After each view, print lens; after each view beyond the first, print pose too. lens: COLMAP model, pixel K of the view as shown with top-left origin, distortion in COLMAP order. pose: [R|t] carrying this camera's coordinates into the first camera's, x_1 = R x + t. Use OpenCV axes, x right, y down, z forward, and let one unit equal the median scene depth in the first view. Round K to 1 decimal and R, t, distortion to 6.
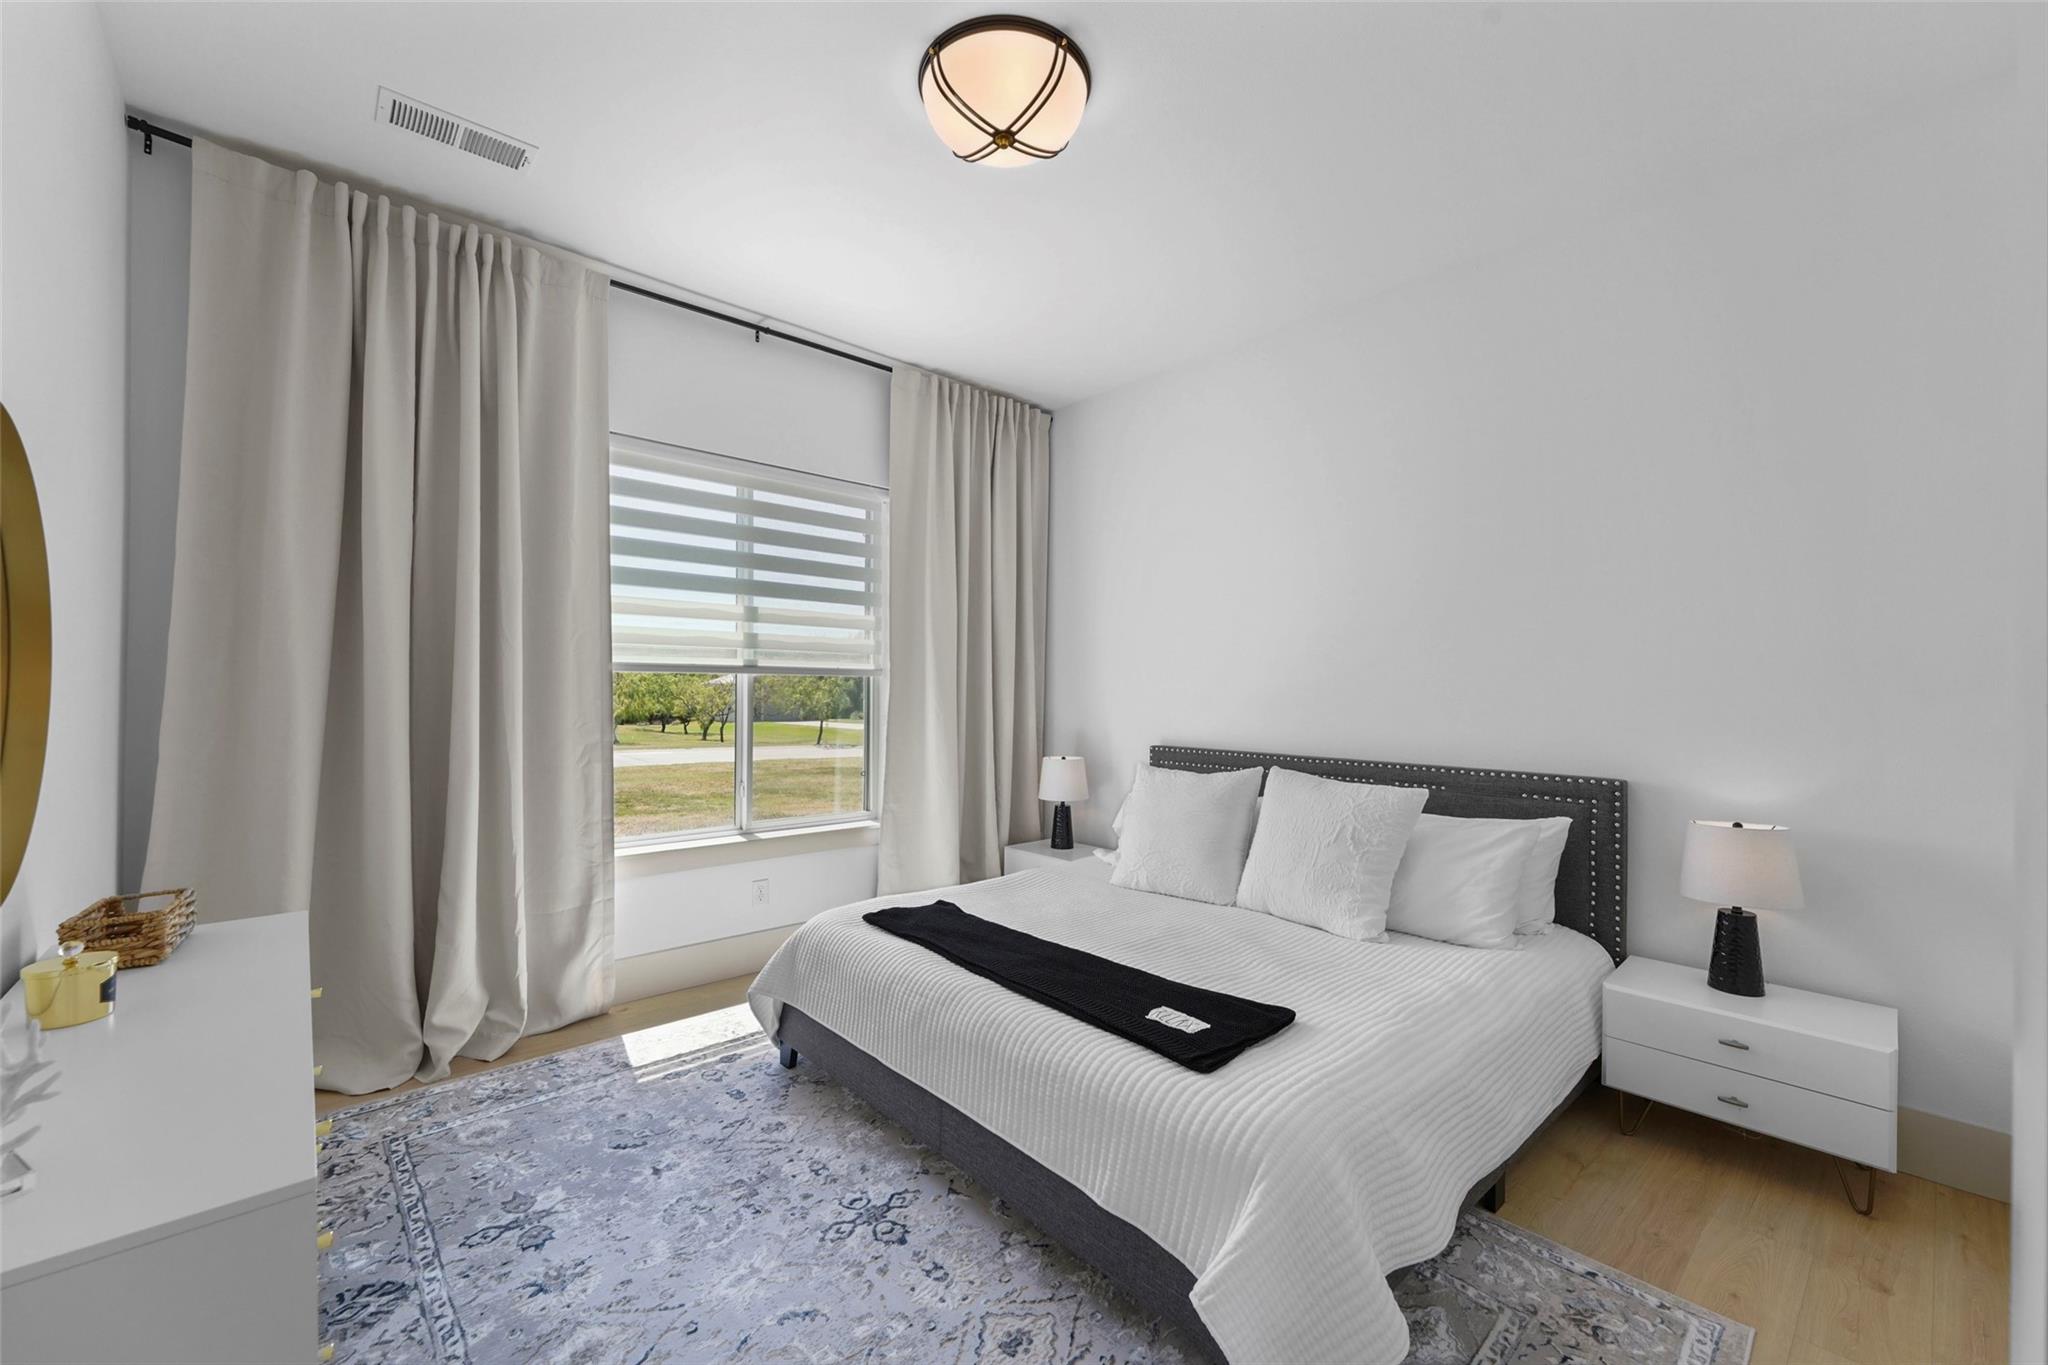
lens RADIAL K [[827.9, 0, 1024.0], [0, 827.9, 682.5], [0, 0, 1]] dist [-0.000253, -0.000082]
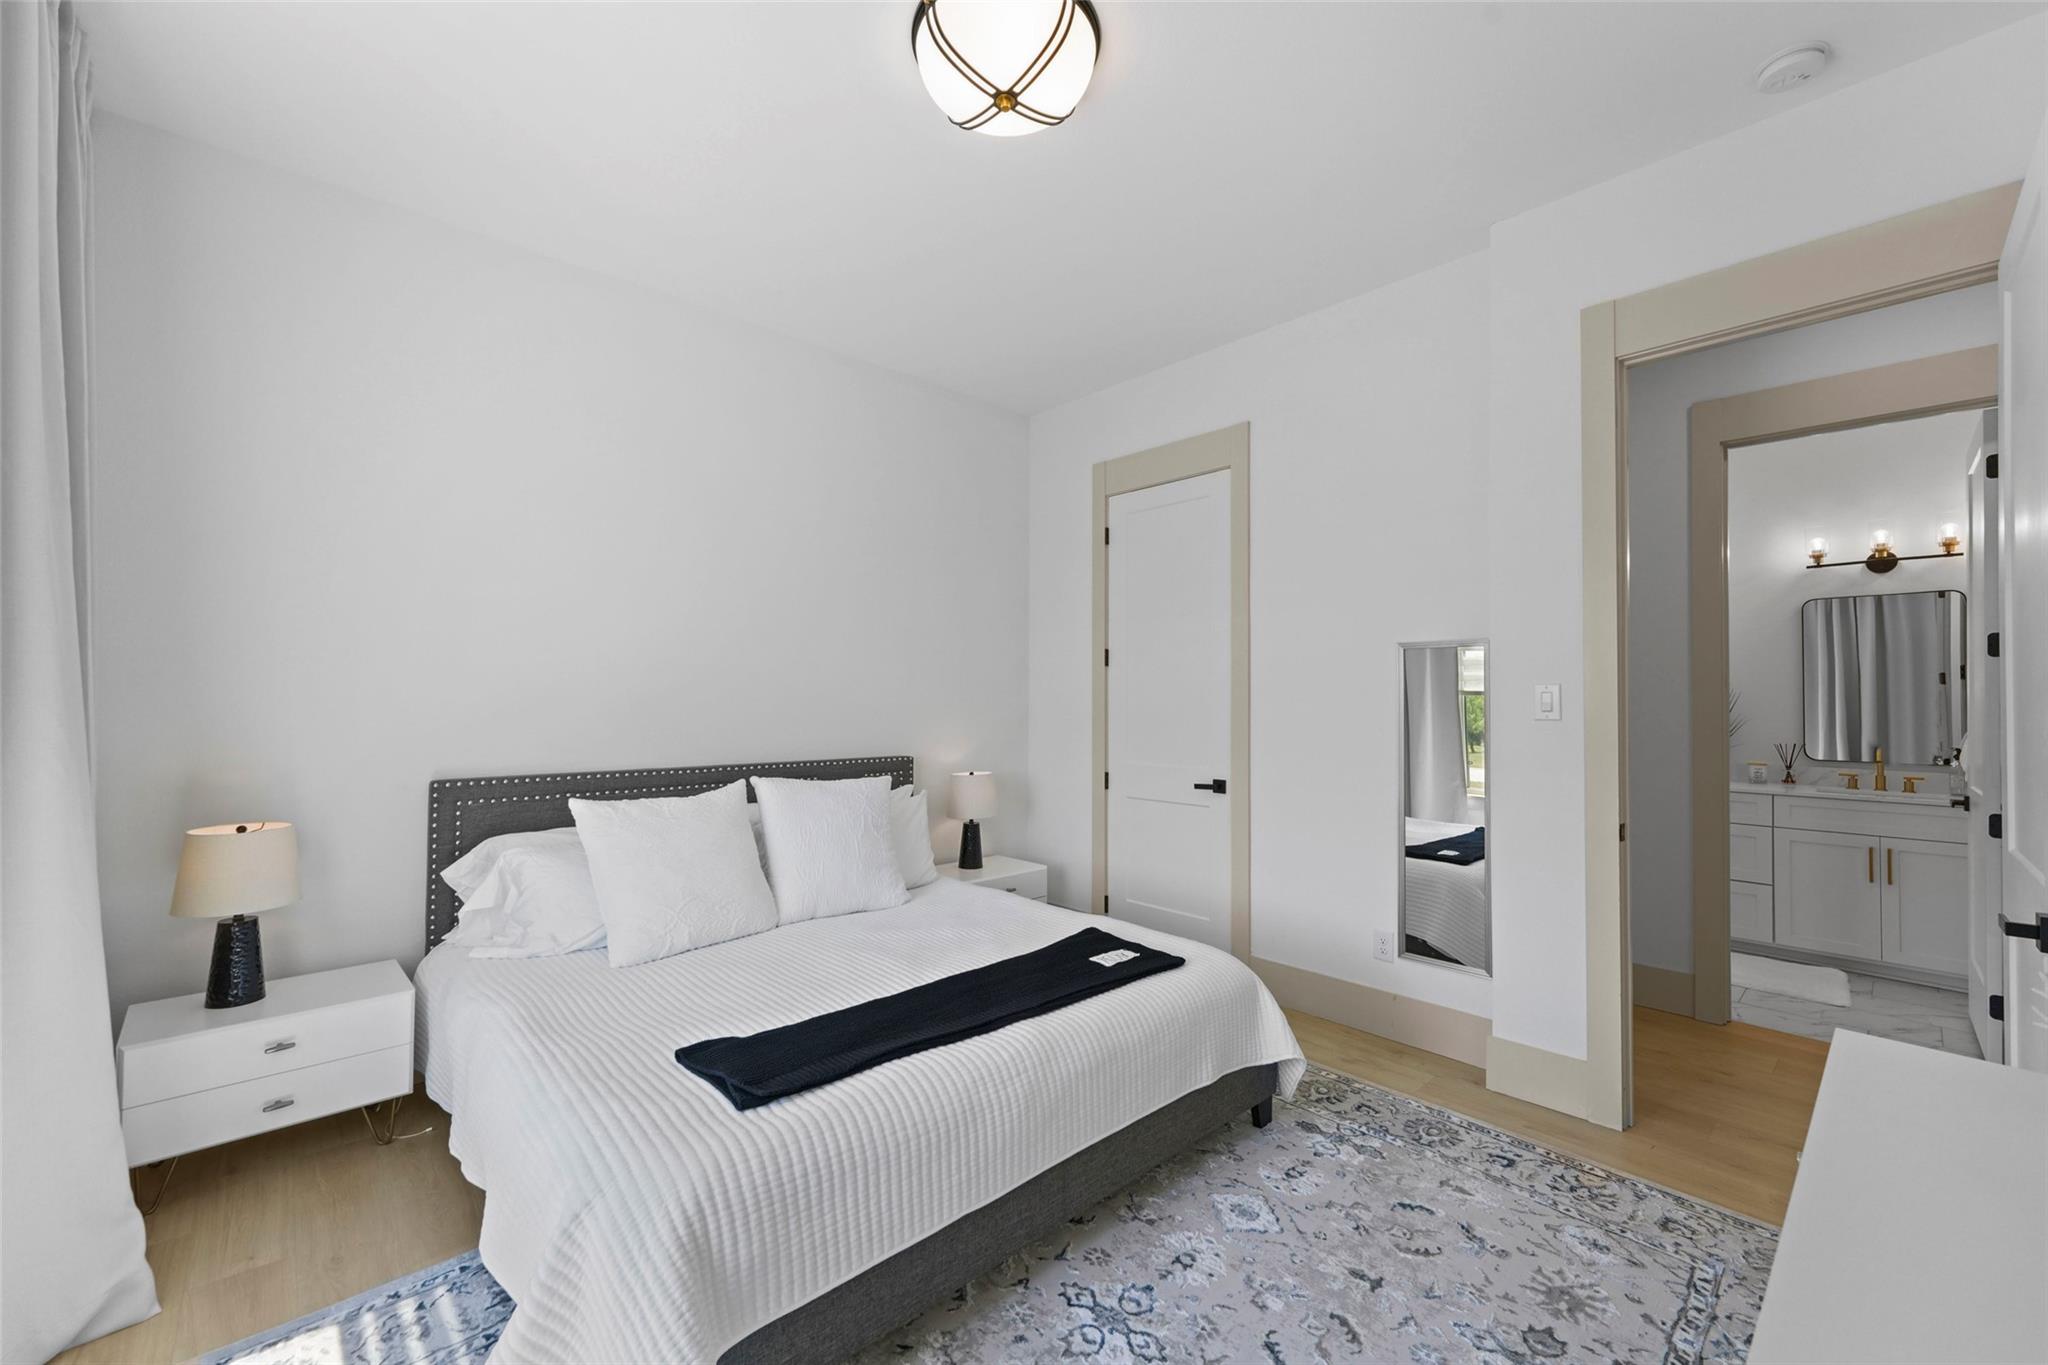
lens RADIAL K [[813.5, 0, 1011.5], [0, 813.5, 688.1], [0, 0, 1]] dist [0.001470, 0.000160]
pose [[-0.017125, 0.003219, 0.999848, -0.840605], [-0.012410, 0.999917, -0.003431, -0.003078], [-0.999776, -0.012467, -0.017083, 0.924446]]
